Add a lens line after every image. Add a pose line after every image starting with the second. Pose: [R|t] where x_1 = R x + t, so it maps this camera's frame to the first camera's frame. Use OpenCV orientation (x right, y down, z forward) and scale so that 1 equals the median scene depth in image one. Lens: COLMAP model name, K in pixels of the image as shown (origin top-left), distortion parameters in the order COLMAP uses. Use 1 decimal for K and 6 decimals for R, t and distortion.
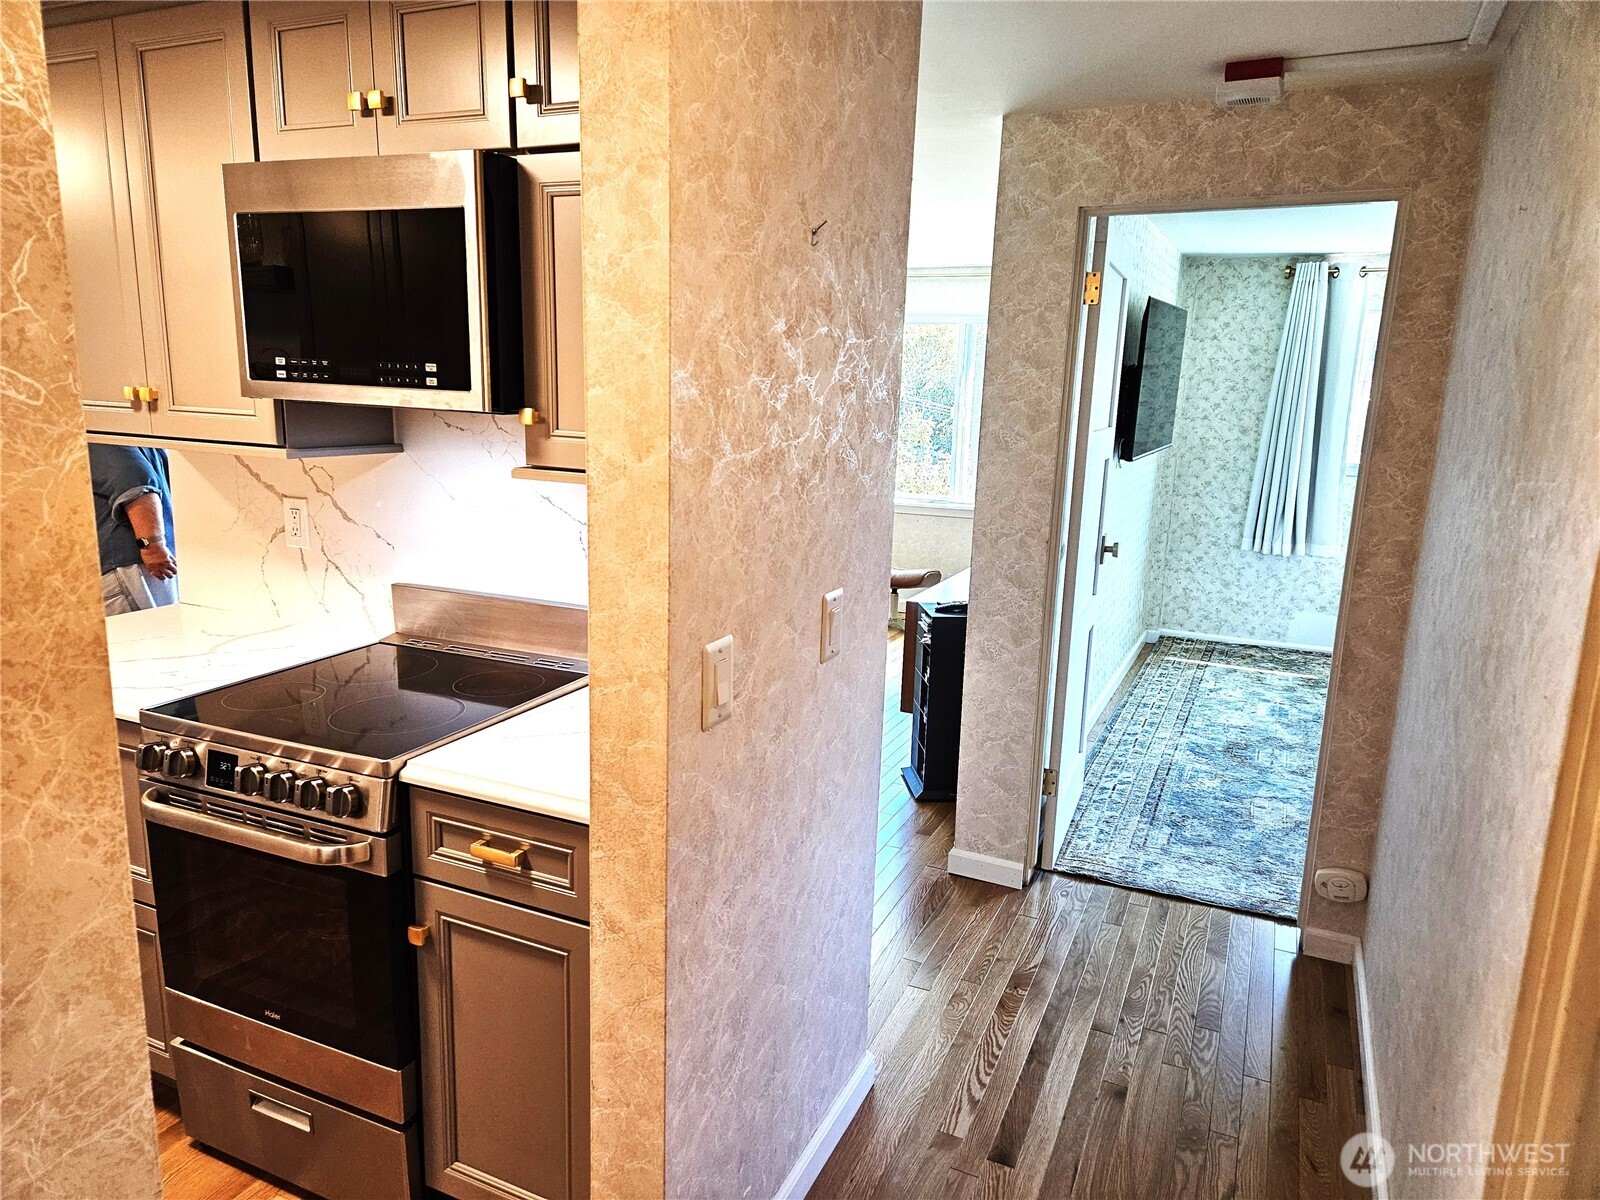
lens RADIAL K [[1078.1, 0, 782.5], [0, 1078.1, 602.2], [0, 0, 1]] dist [0.070618, -0.061203]
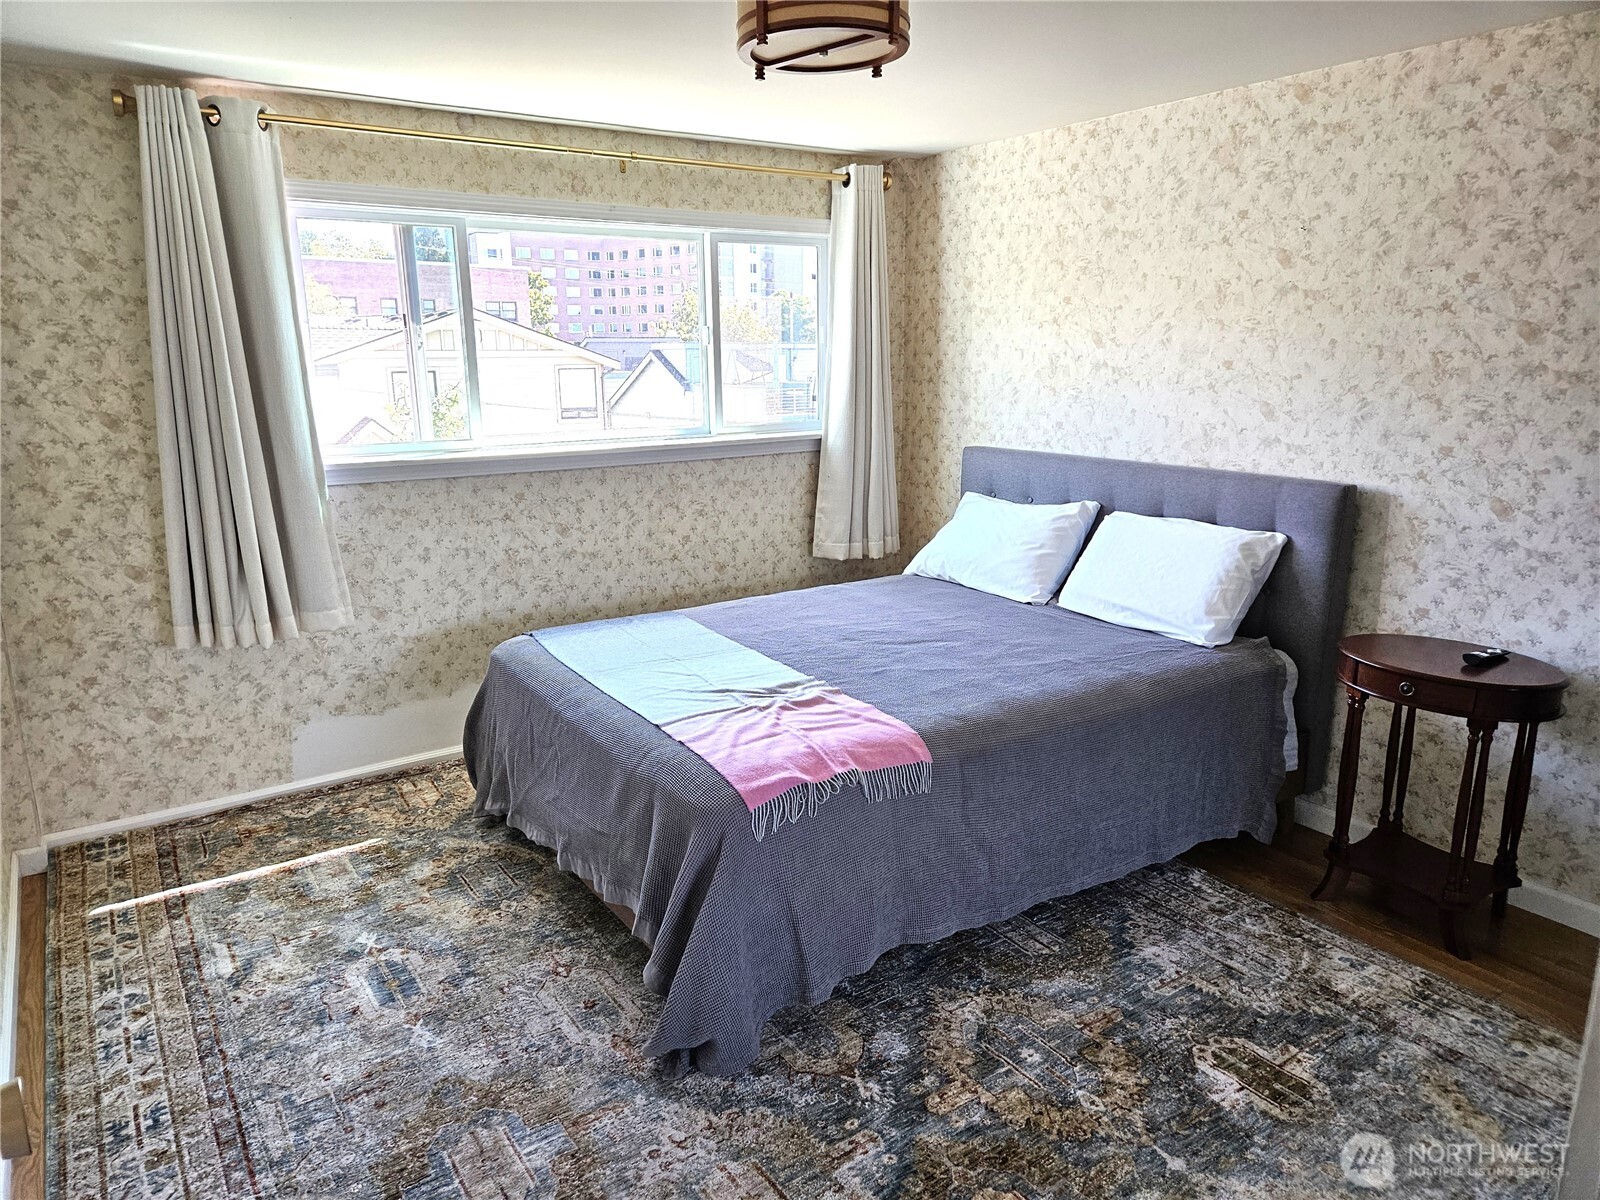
lens RADIAL K [[1078.1, 0, 782.5], [0, 1078.1, 602.2], [0, 0, 1]] dist [0.070618, -0.061203]
pose [[0.519317, -0.230784, 0.822829, 0.150080], [0.199636, 0.968966, 0.145775, -0.091139], [-0.830936, 0.088563, 0.549274, 0.483176]]
